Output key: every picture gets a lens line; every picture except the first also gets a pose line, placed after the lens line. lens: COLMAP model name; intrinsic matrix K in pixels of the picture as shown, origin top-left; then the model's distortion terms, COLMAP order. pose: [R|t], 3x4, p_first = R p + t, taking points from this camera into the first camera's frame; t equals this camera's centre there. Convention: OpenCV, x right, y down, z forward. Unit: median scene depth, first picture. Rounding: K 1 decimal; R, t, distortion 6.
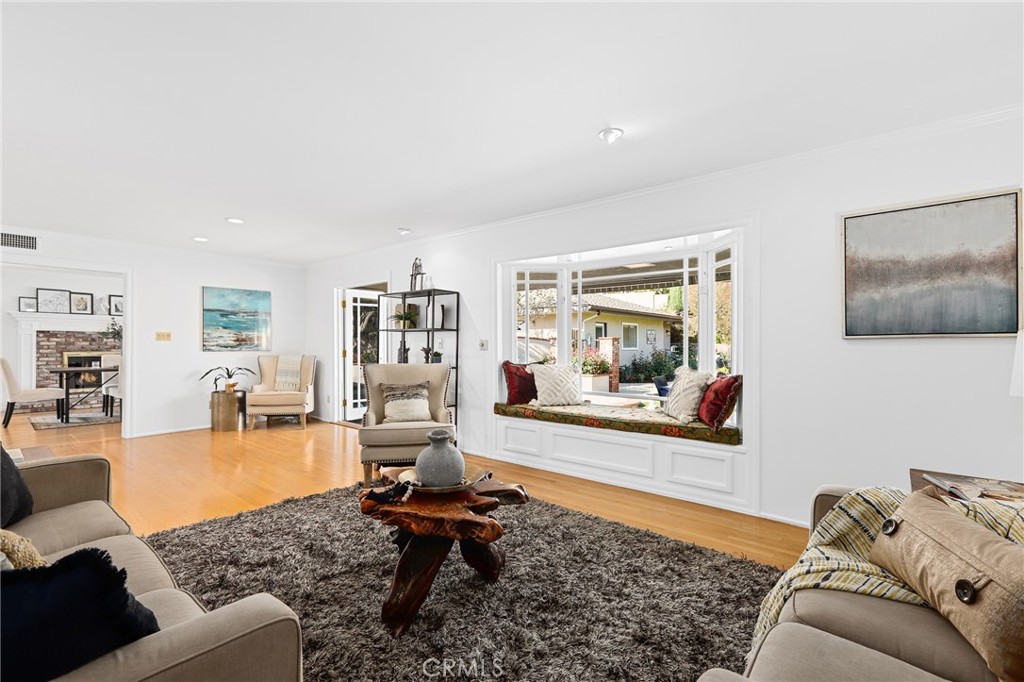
lens RADIAL K [[467.1, 0, 507.6], [0, 467.1, 339.3], [0, 0, 1]] dist [0.004069, 0.001991]
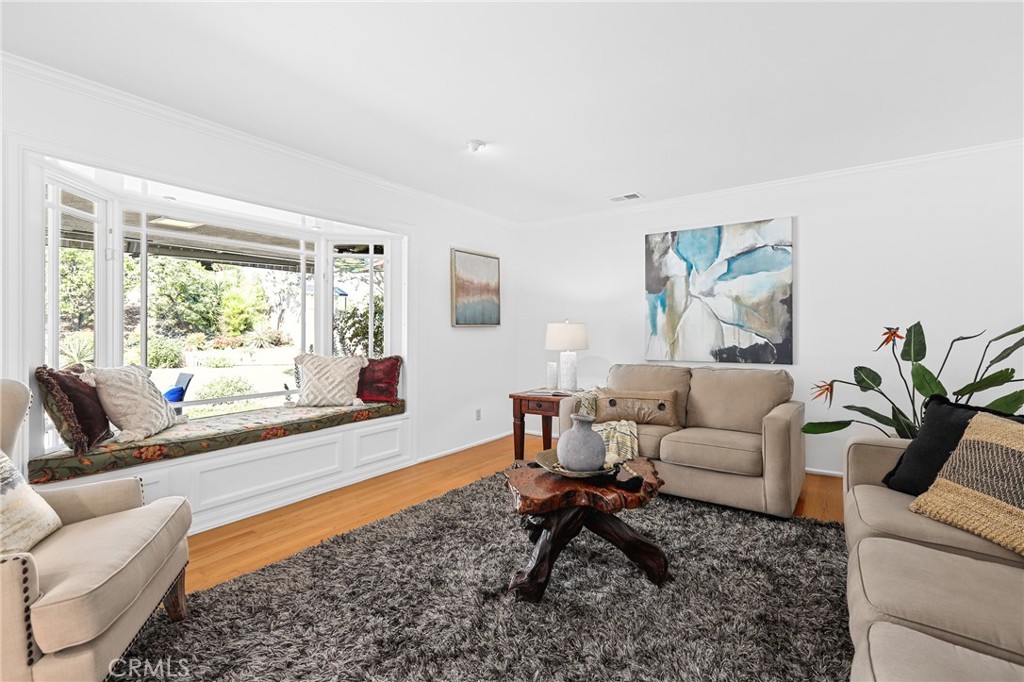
lens RADIAL K [[467.1, 0, 508.1], [0, 467.1, 332.1], [0, 0, 1]] dist [0.004069, 0.001991]
pose [[-0.083229, -0.000626, 0.996530, -0.645837], [-0.002009, 0.999998, 0.000460, 0.012422], [-0.996528, -0.001964, -0.083230, 0.719008]]
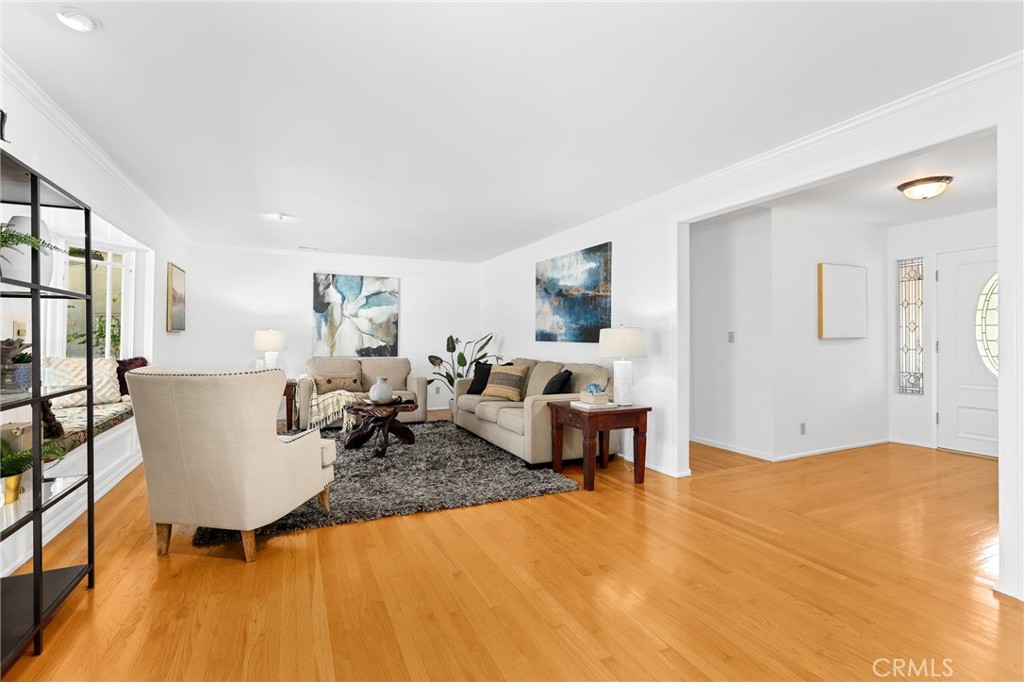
lens RADIAL K [[467.1, 0, 505.6], [0, 467.1, 336.8], [0, 0, 1]] dist [0.004069, 0.001991]
pose [[-0.905466, -0.005188, 0.424386, -0.896079], [-0.011550, 0.999856, -0.012420, 0.020232], [-0.424261, -0.016147, -0.905396, 1.557927]]
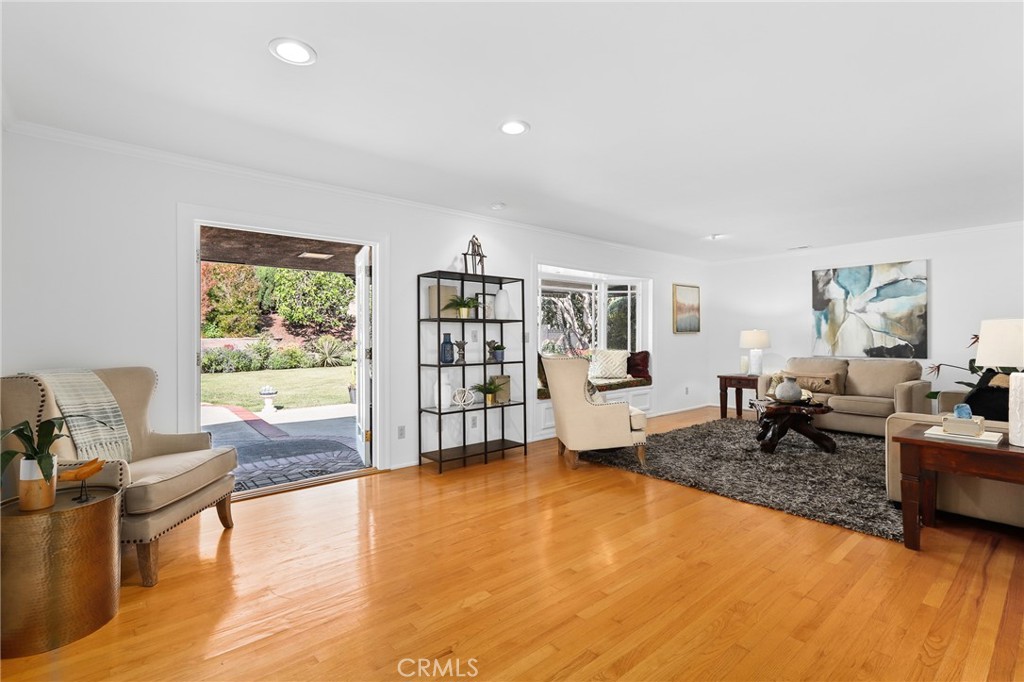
lens RADIAL K [[467.1, 0, 506.9], [0, 467.1, 336.4], [0, 0, 1]] dist [0.004069, 0.001991]
pose [[0.169916, -0.001497, 0.985457, -1.408205], [-0.002402, 0.999995, 0.001933, 0.010187], [-0.985456, -0.002695, 0.169912, 1.098824]]
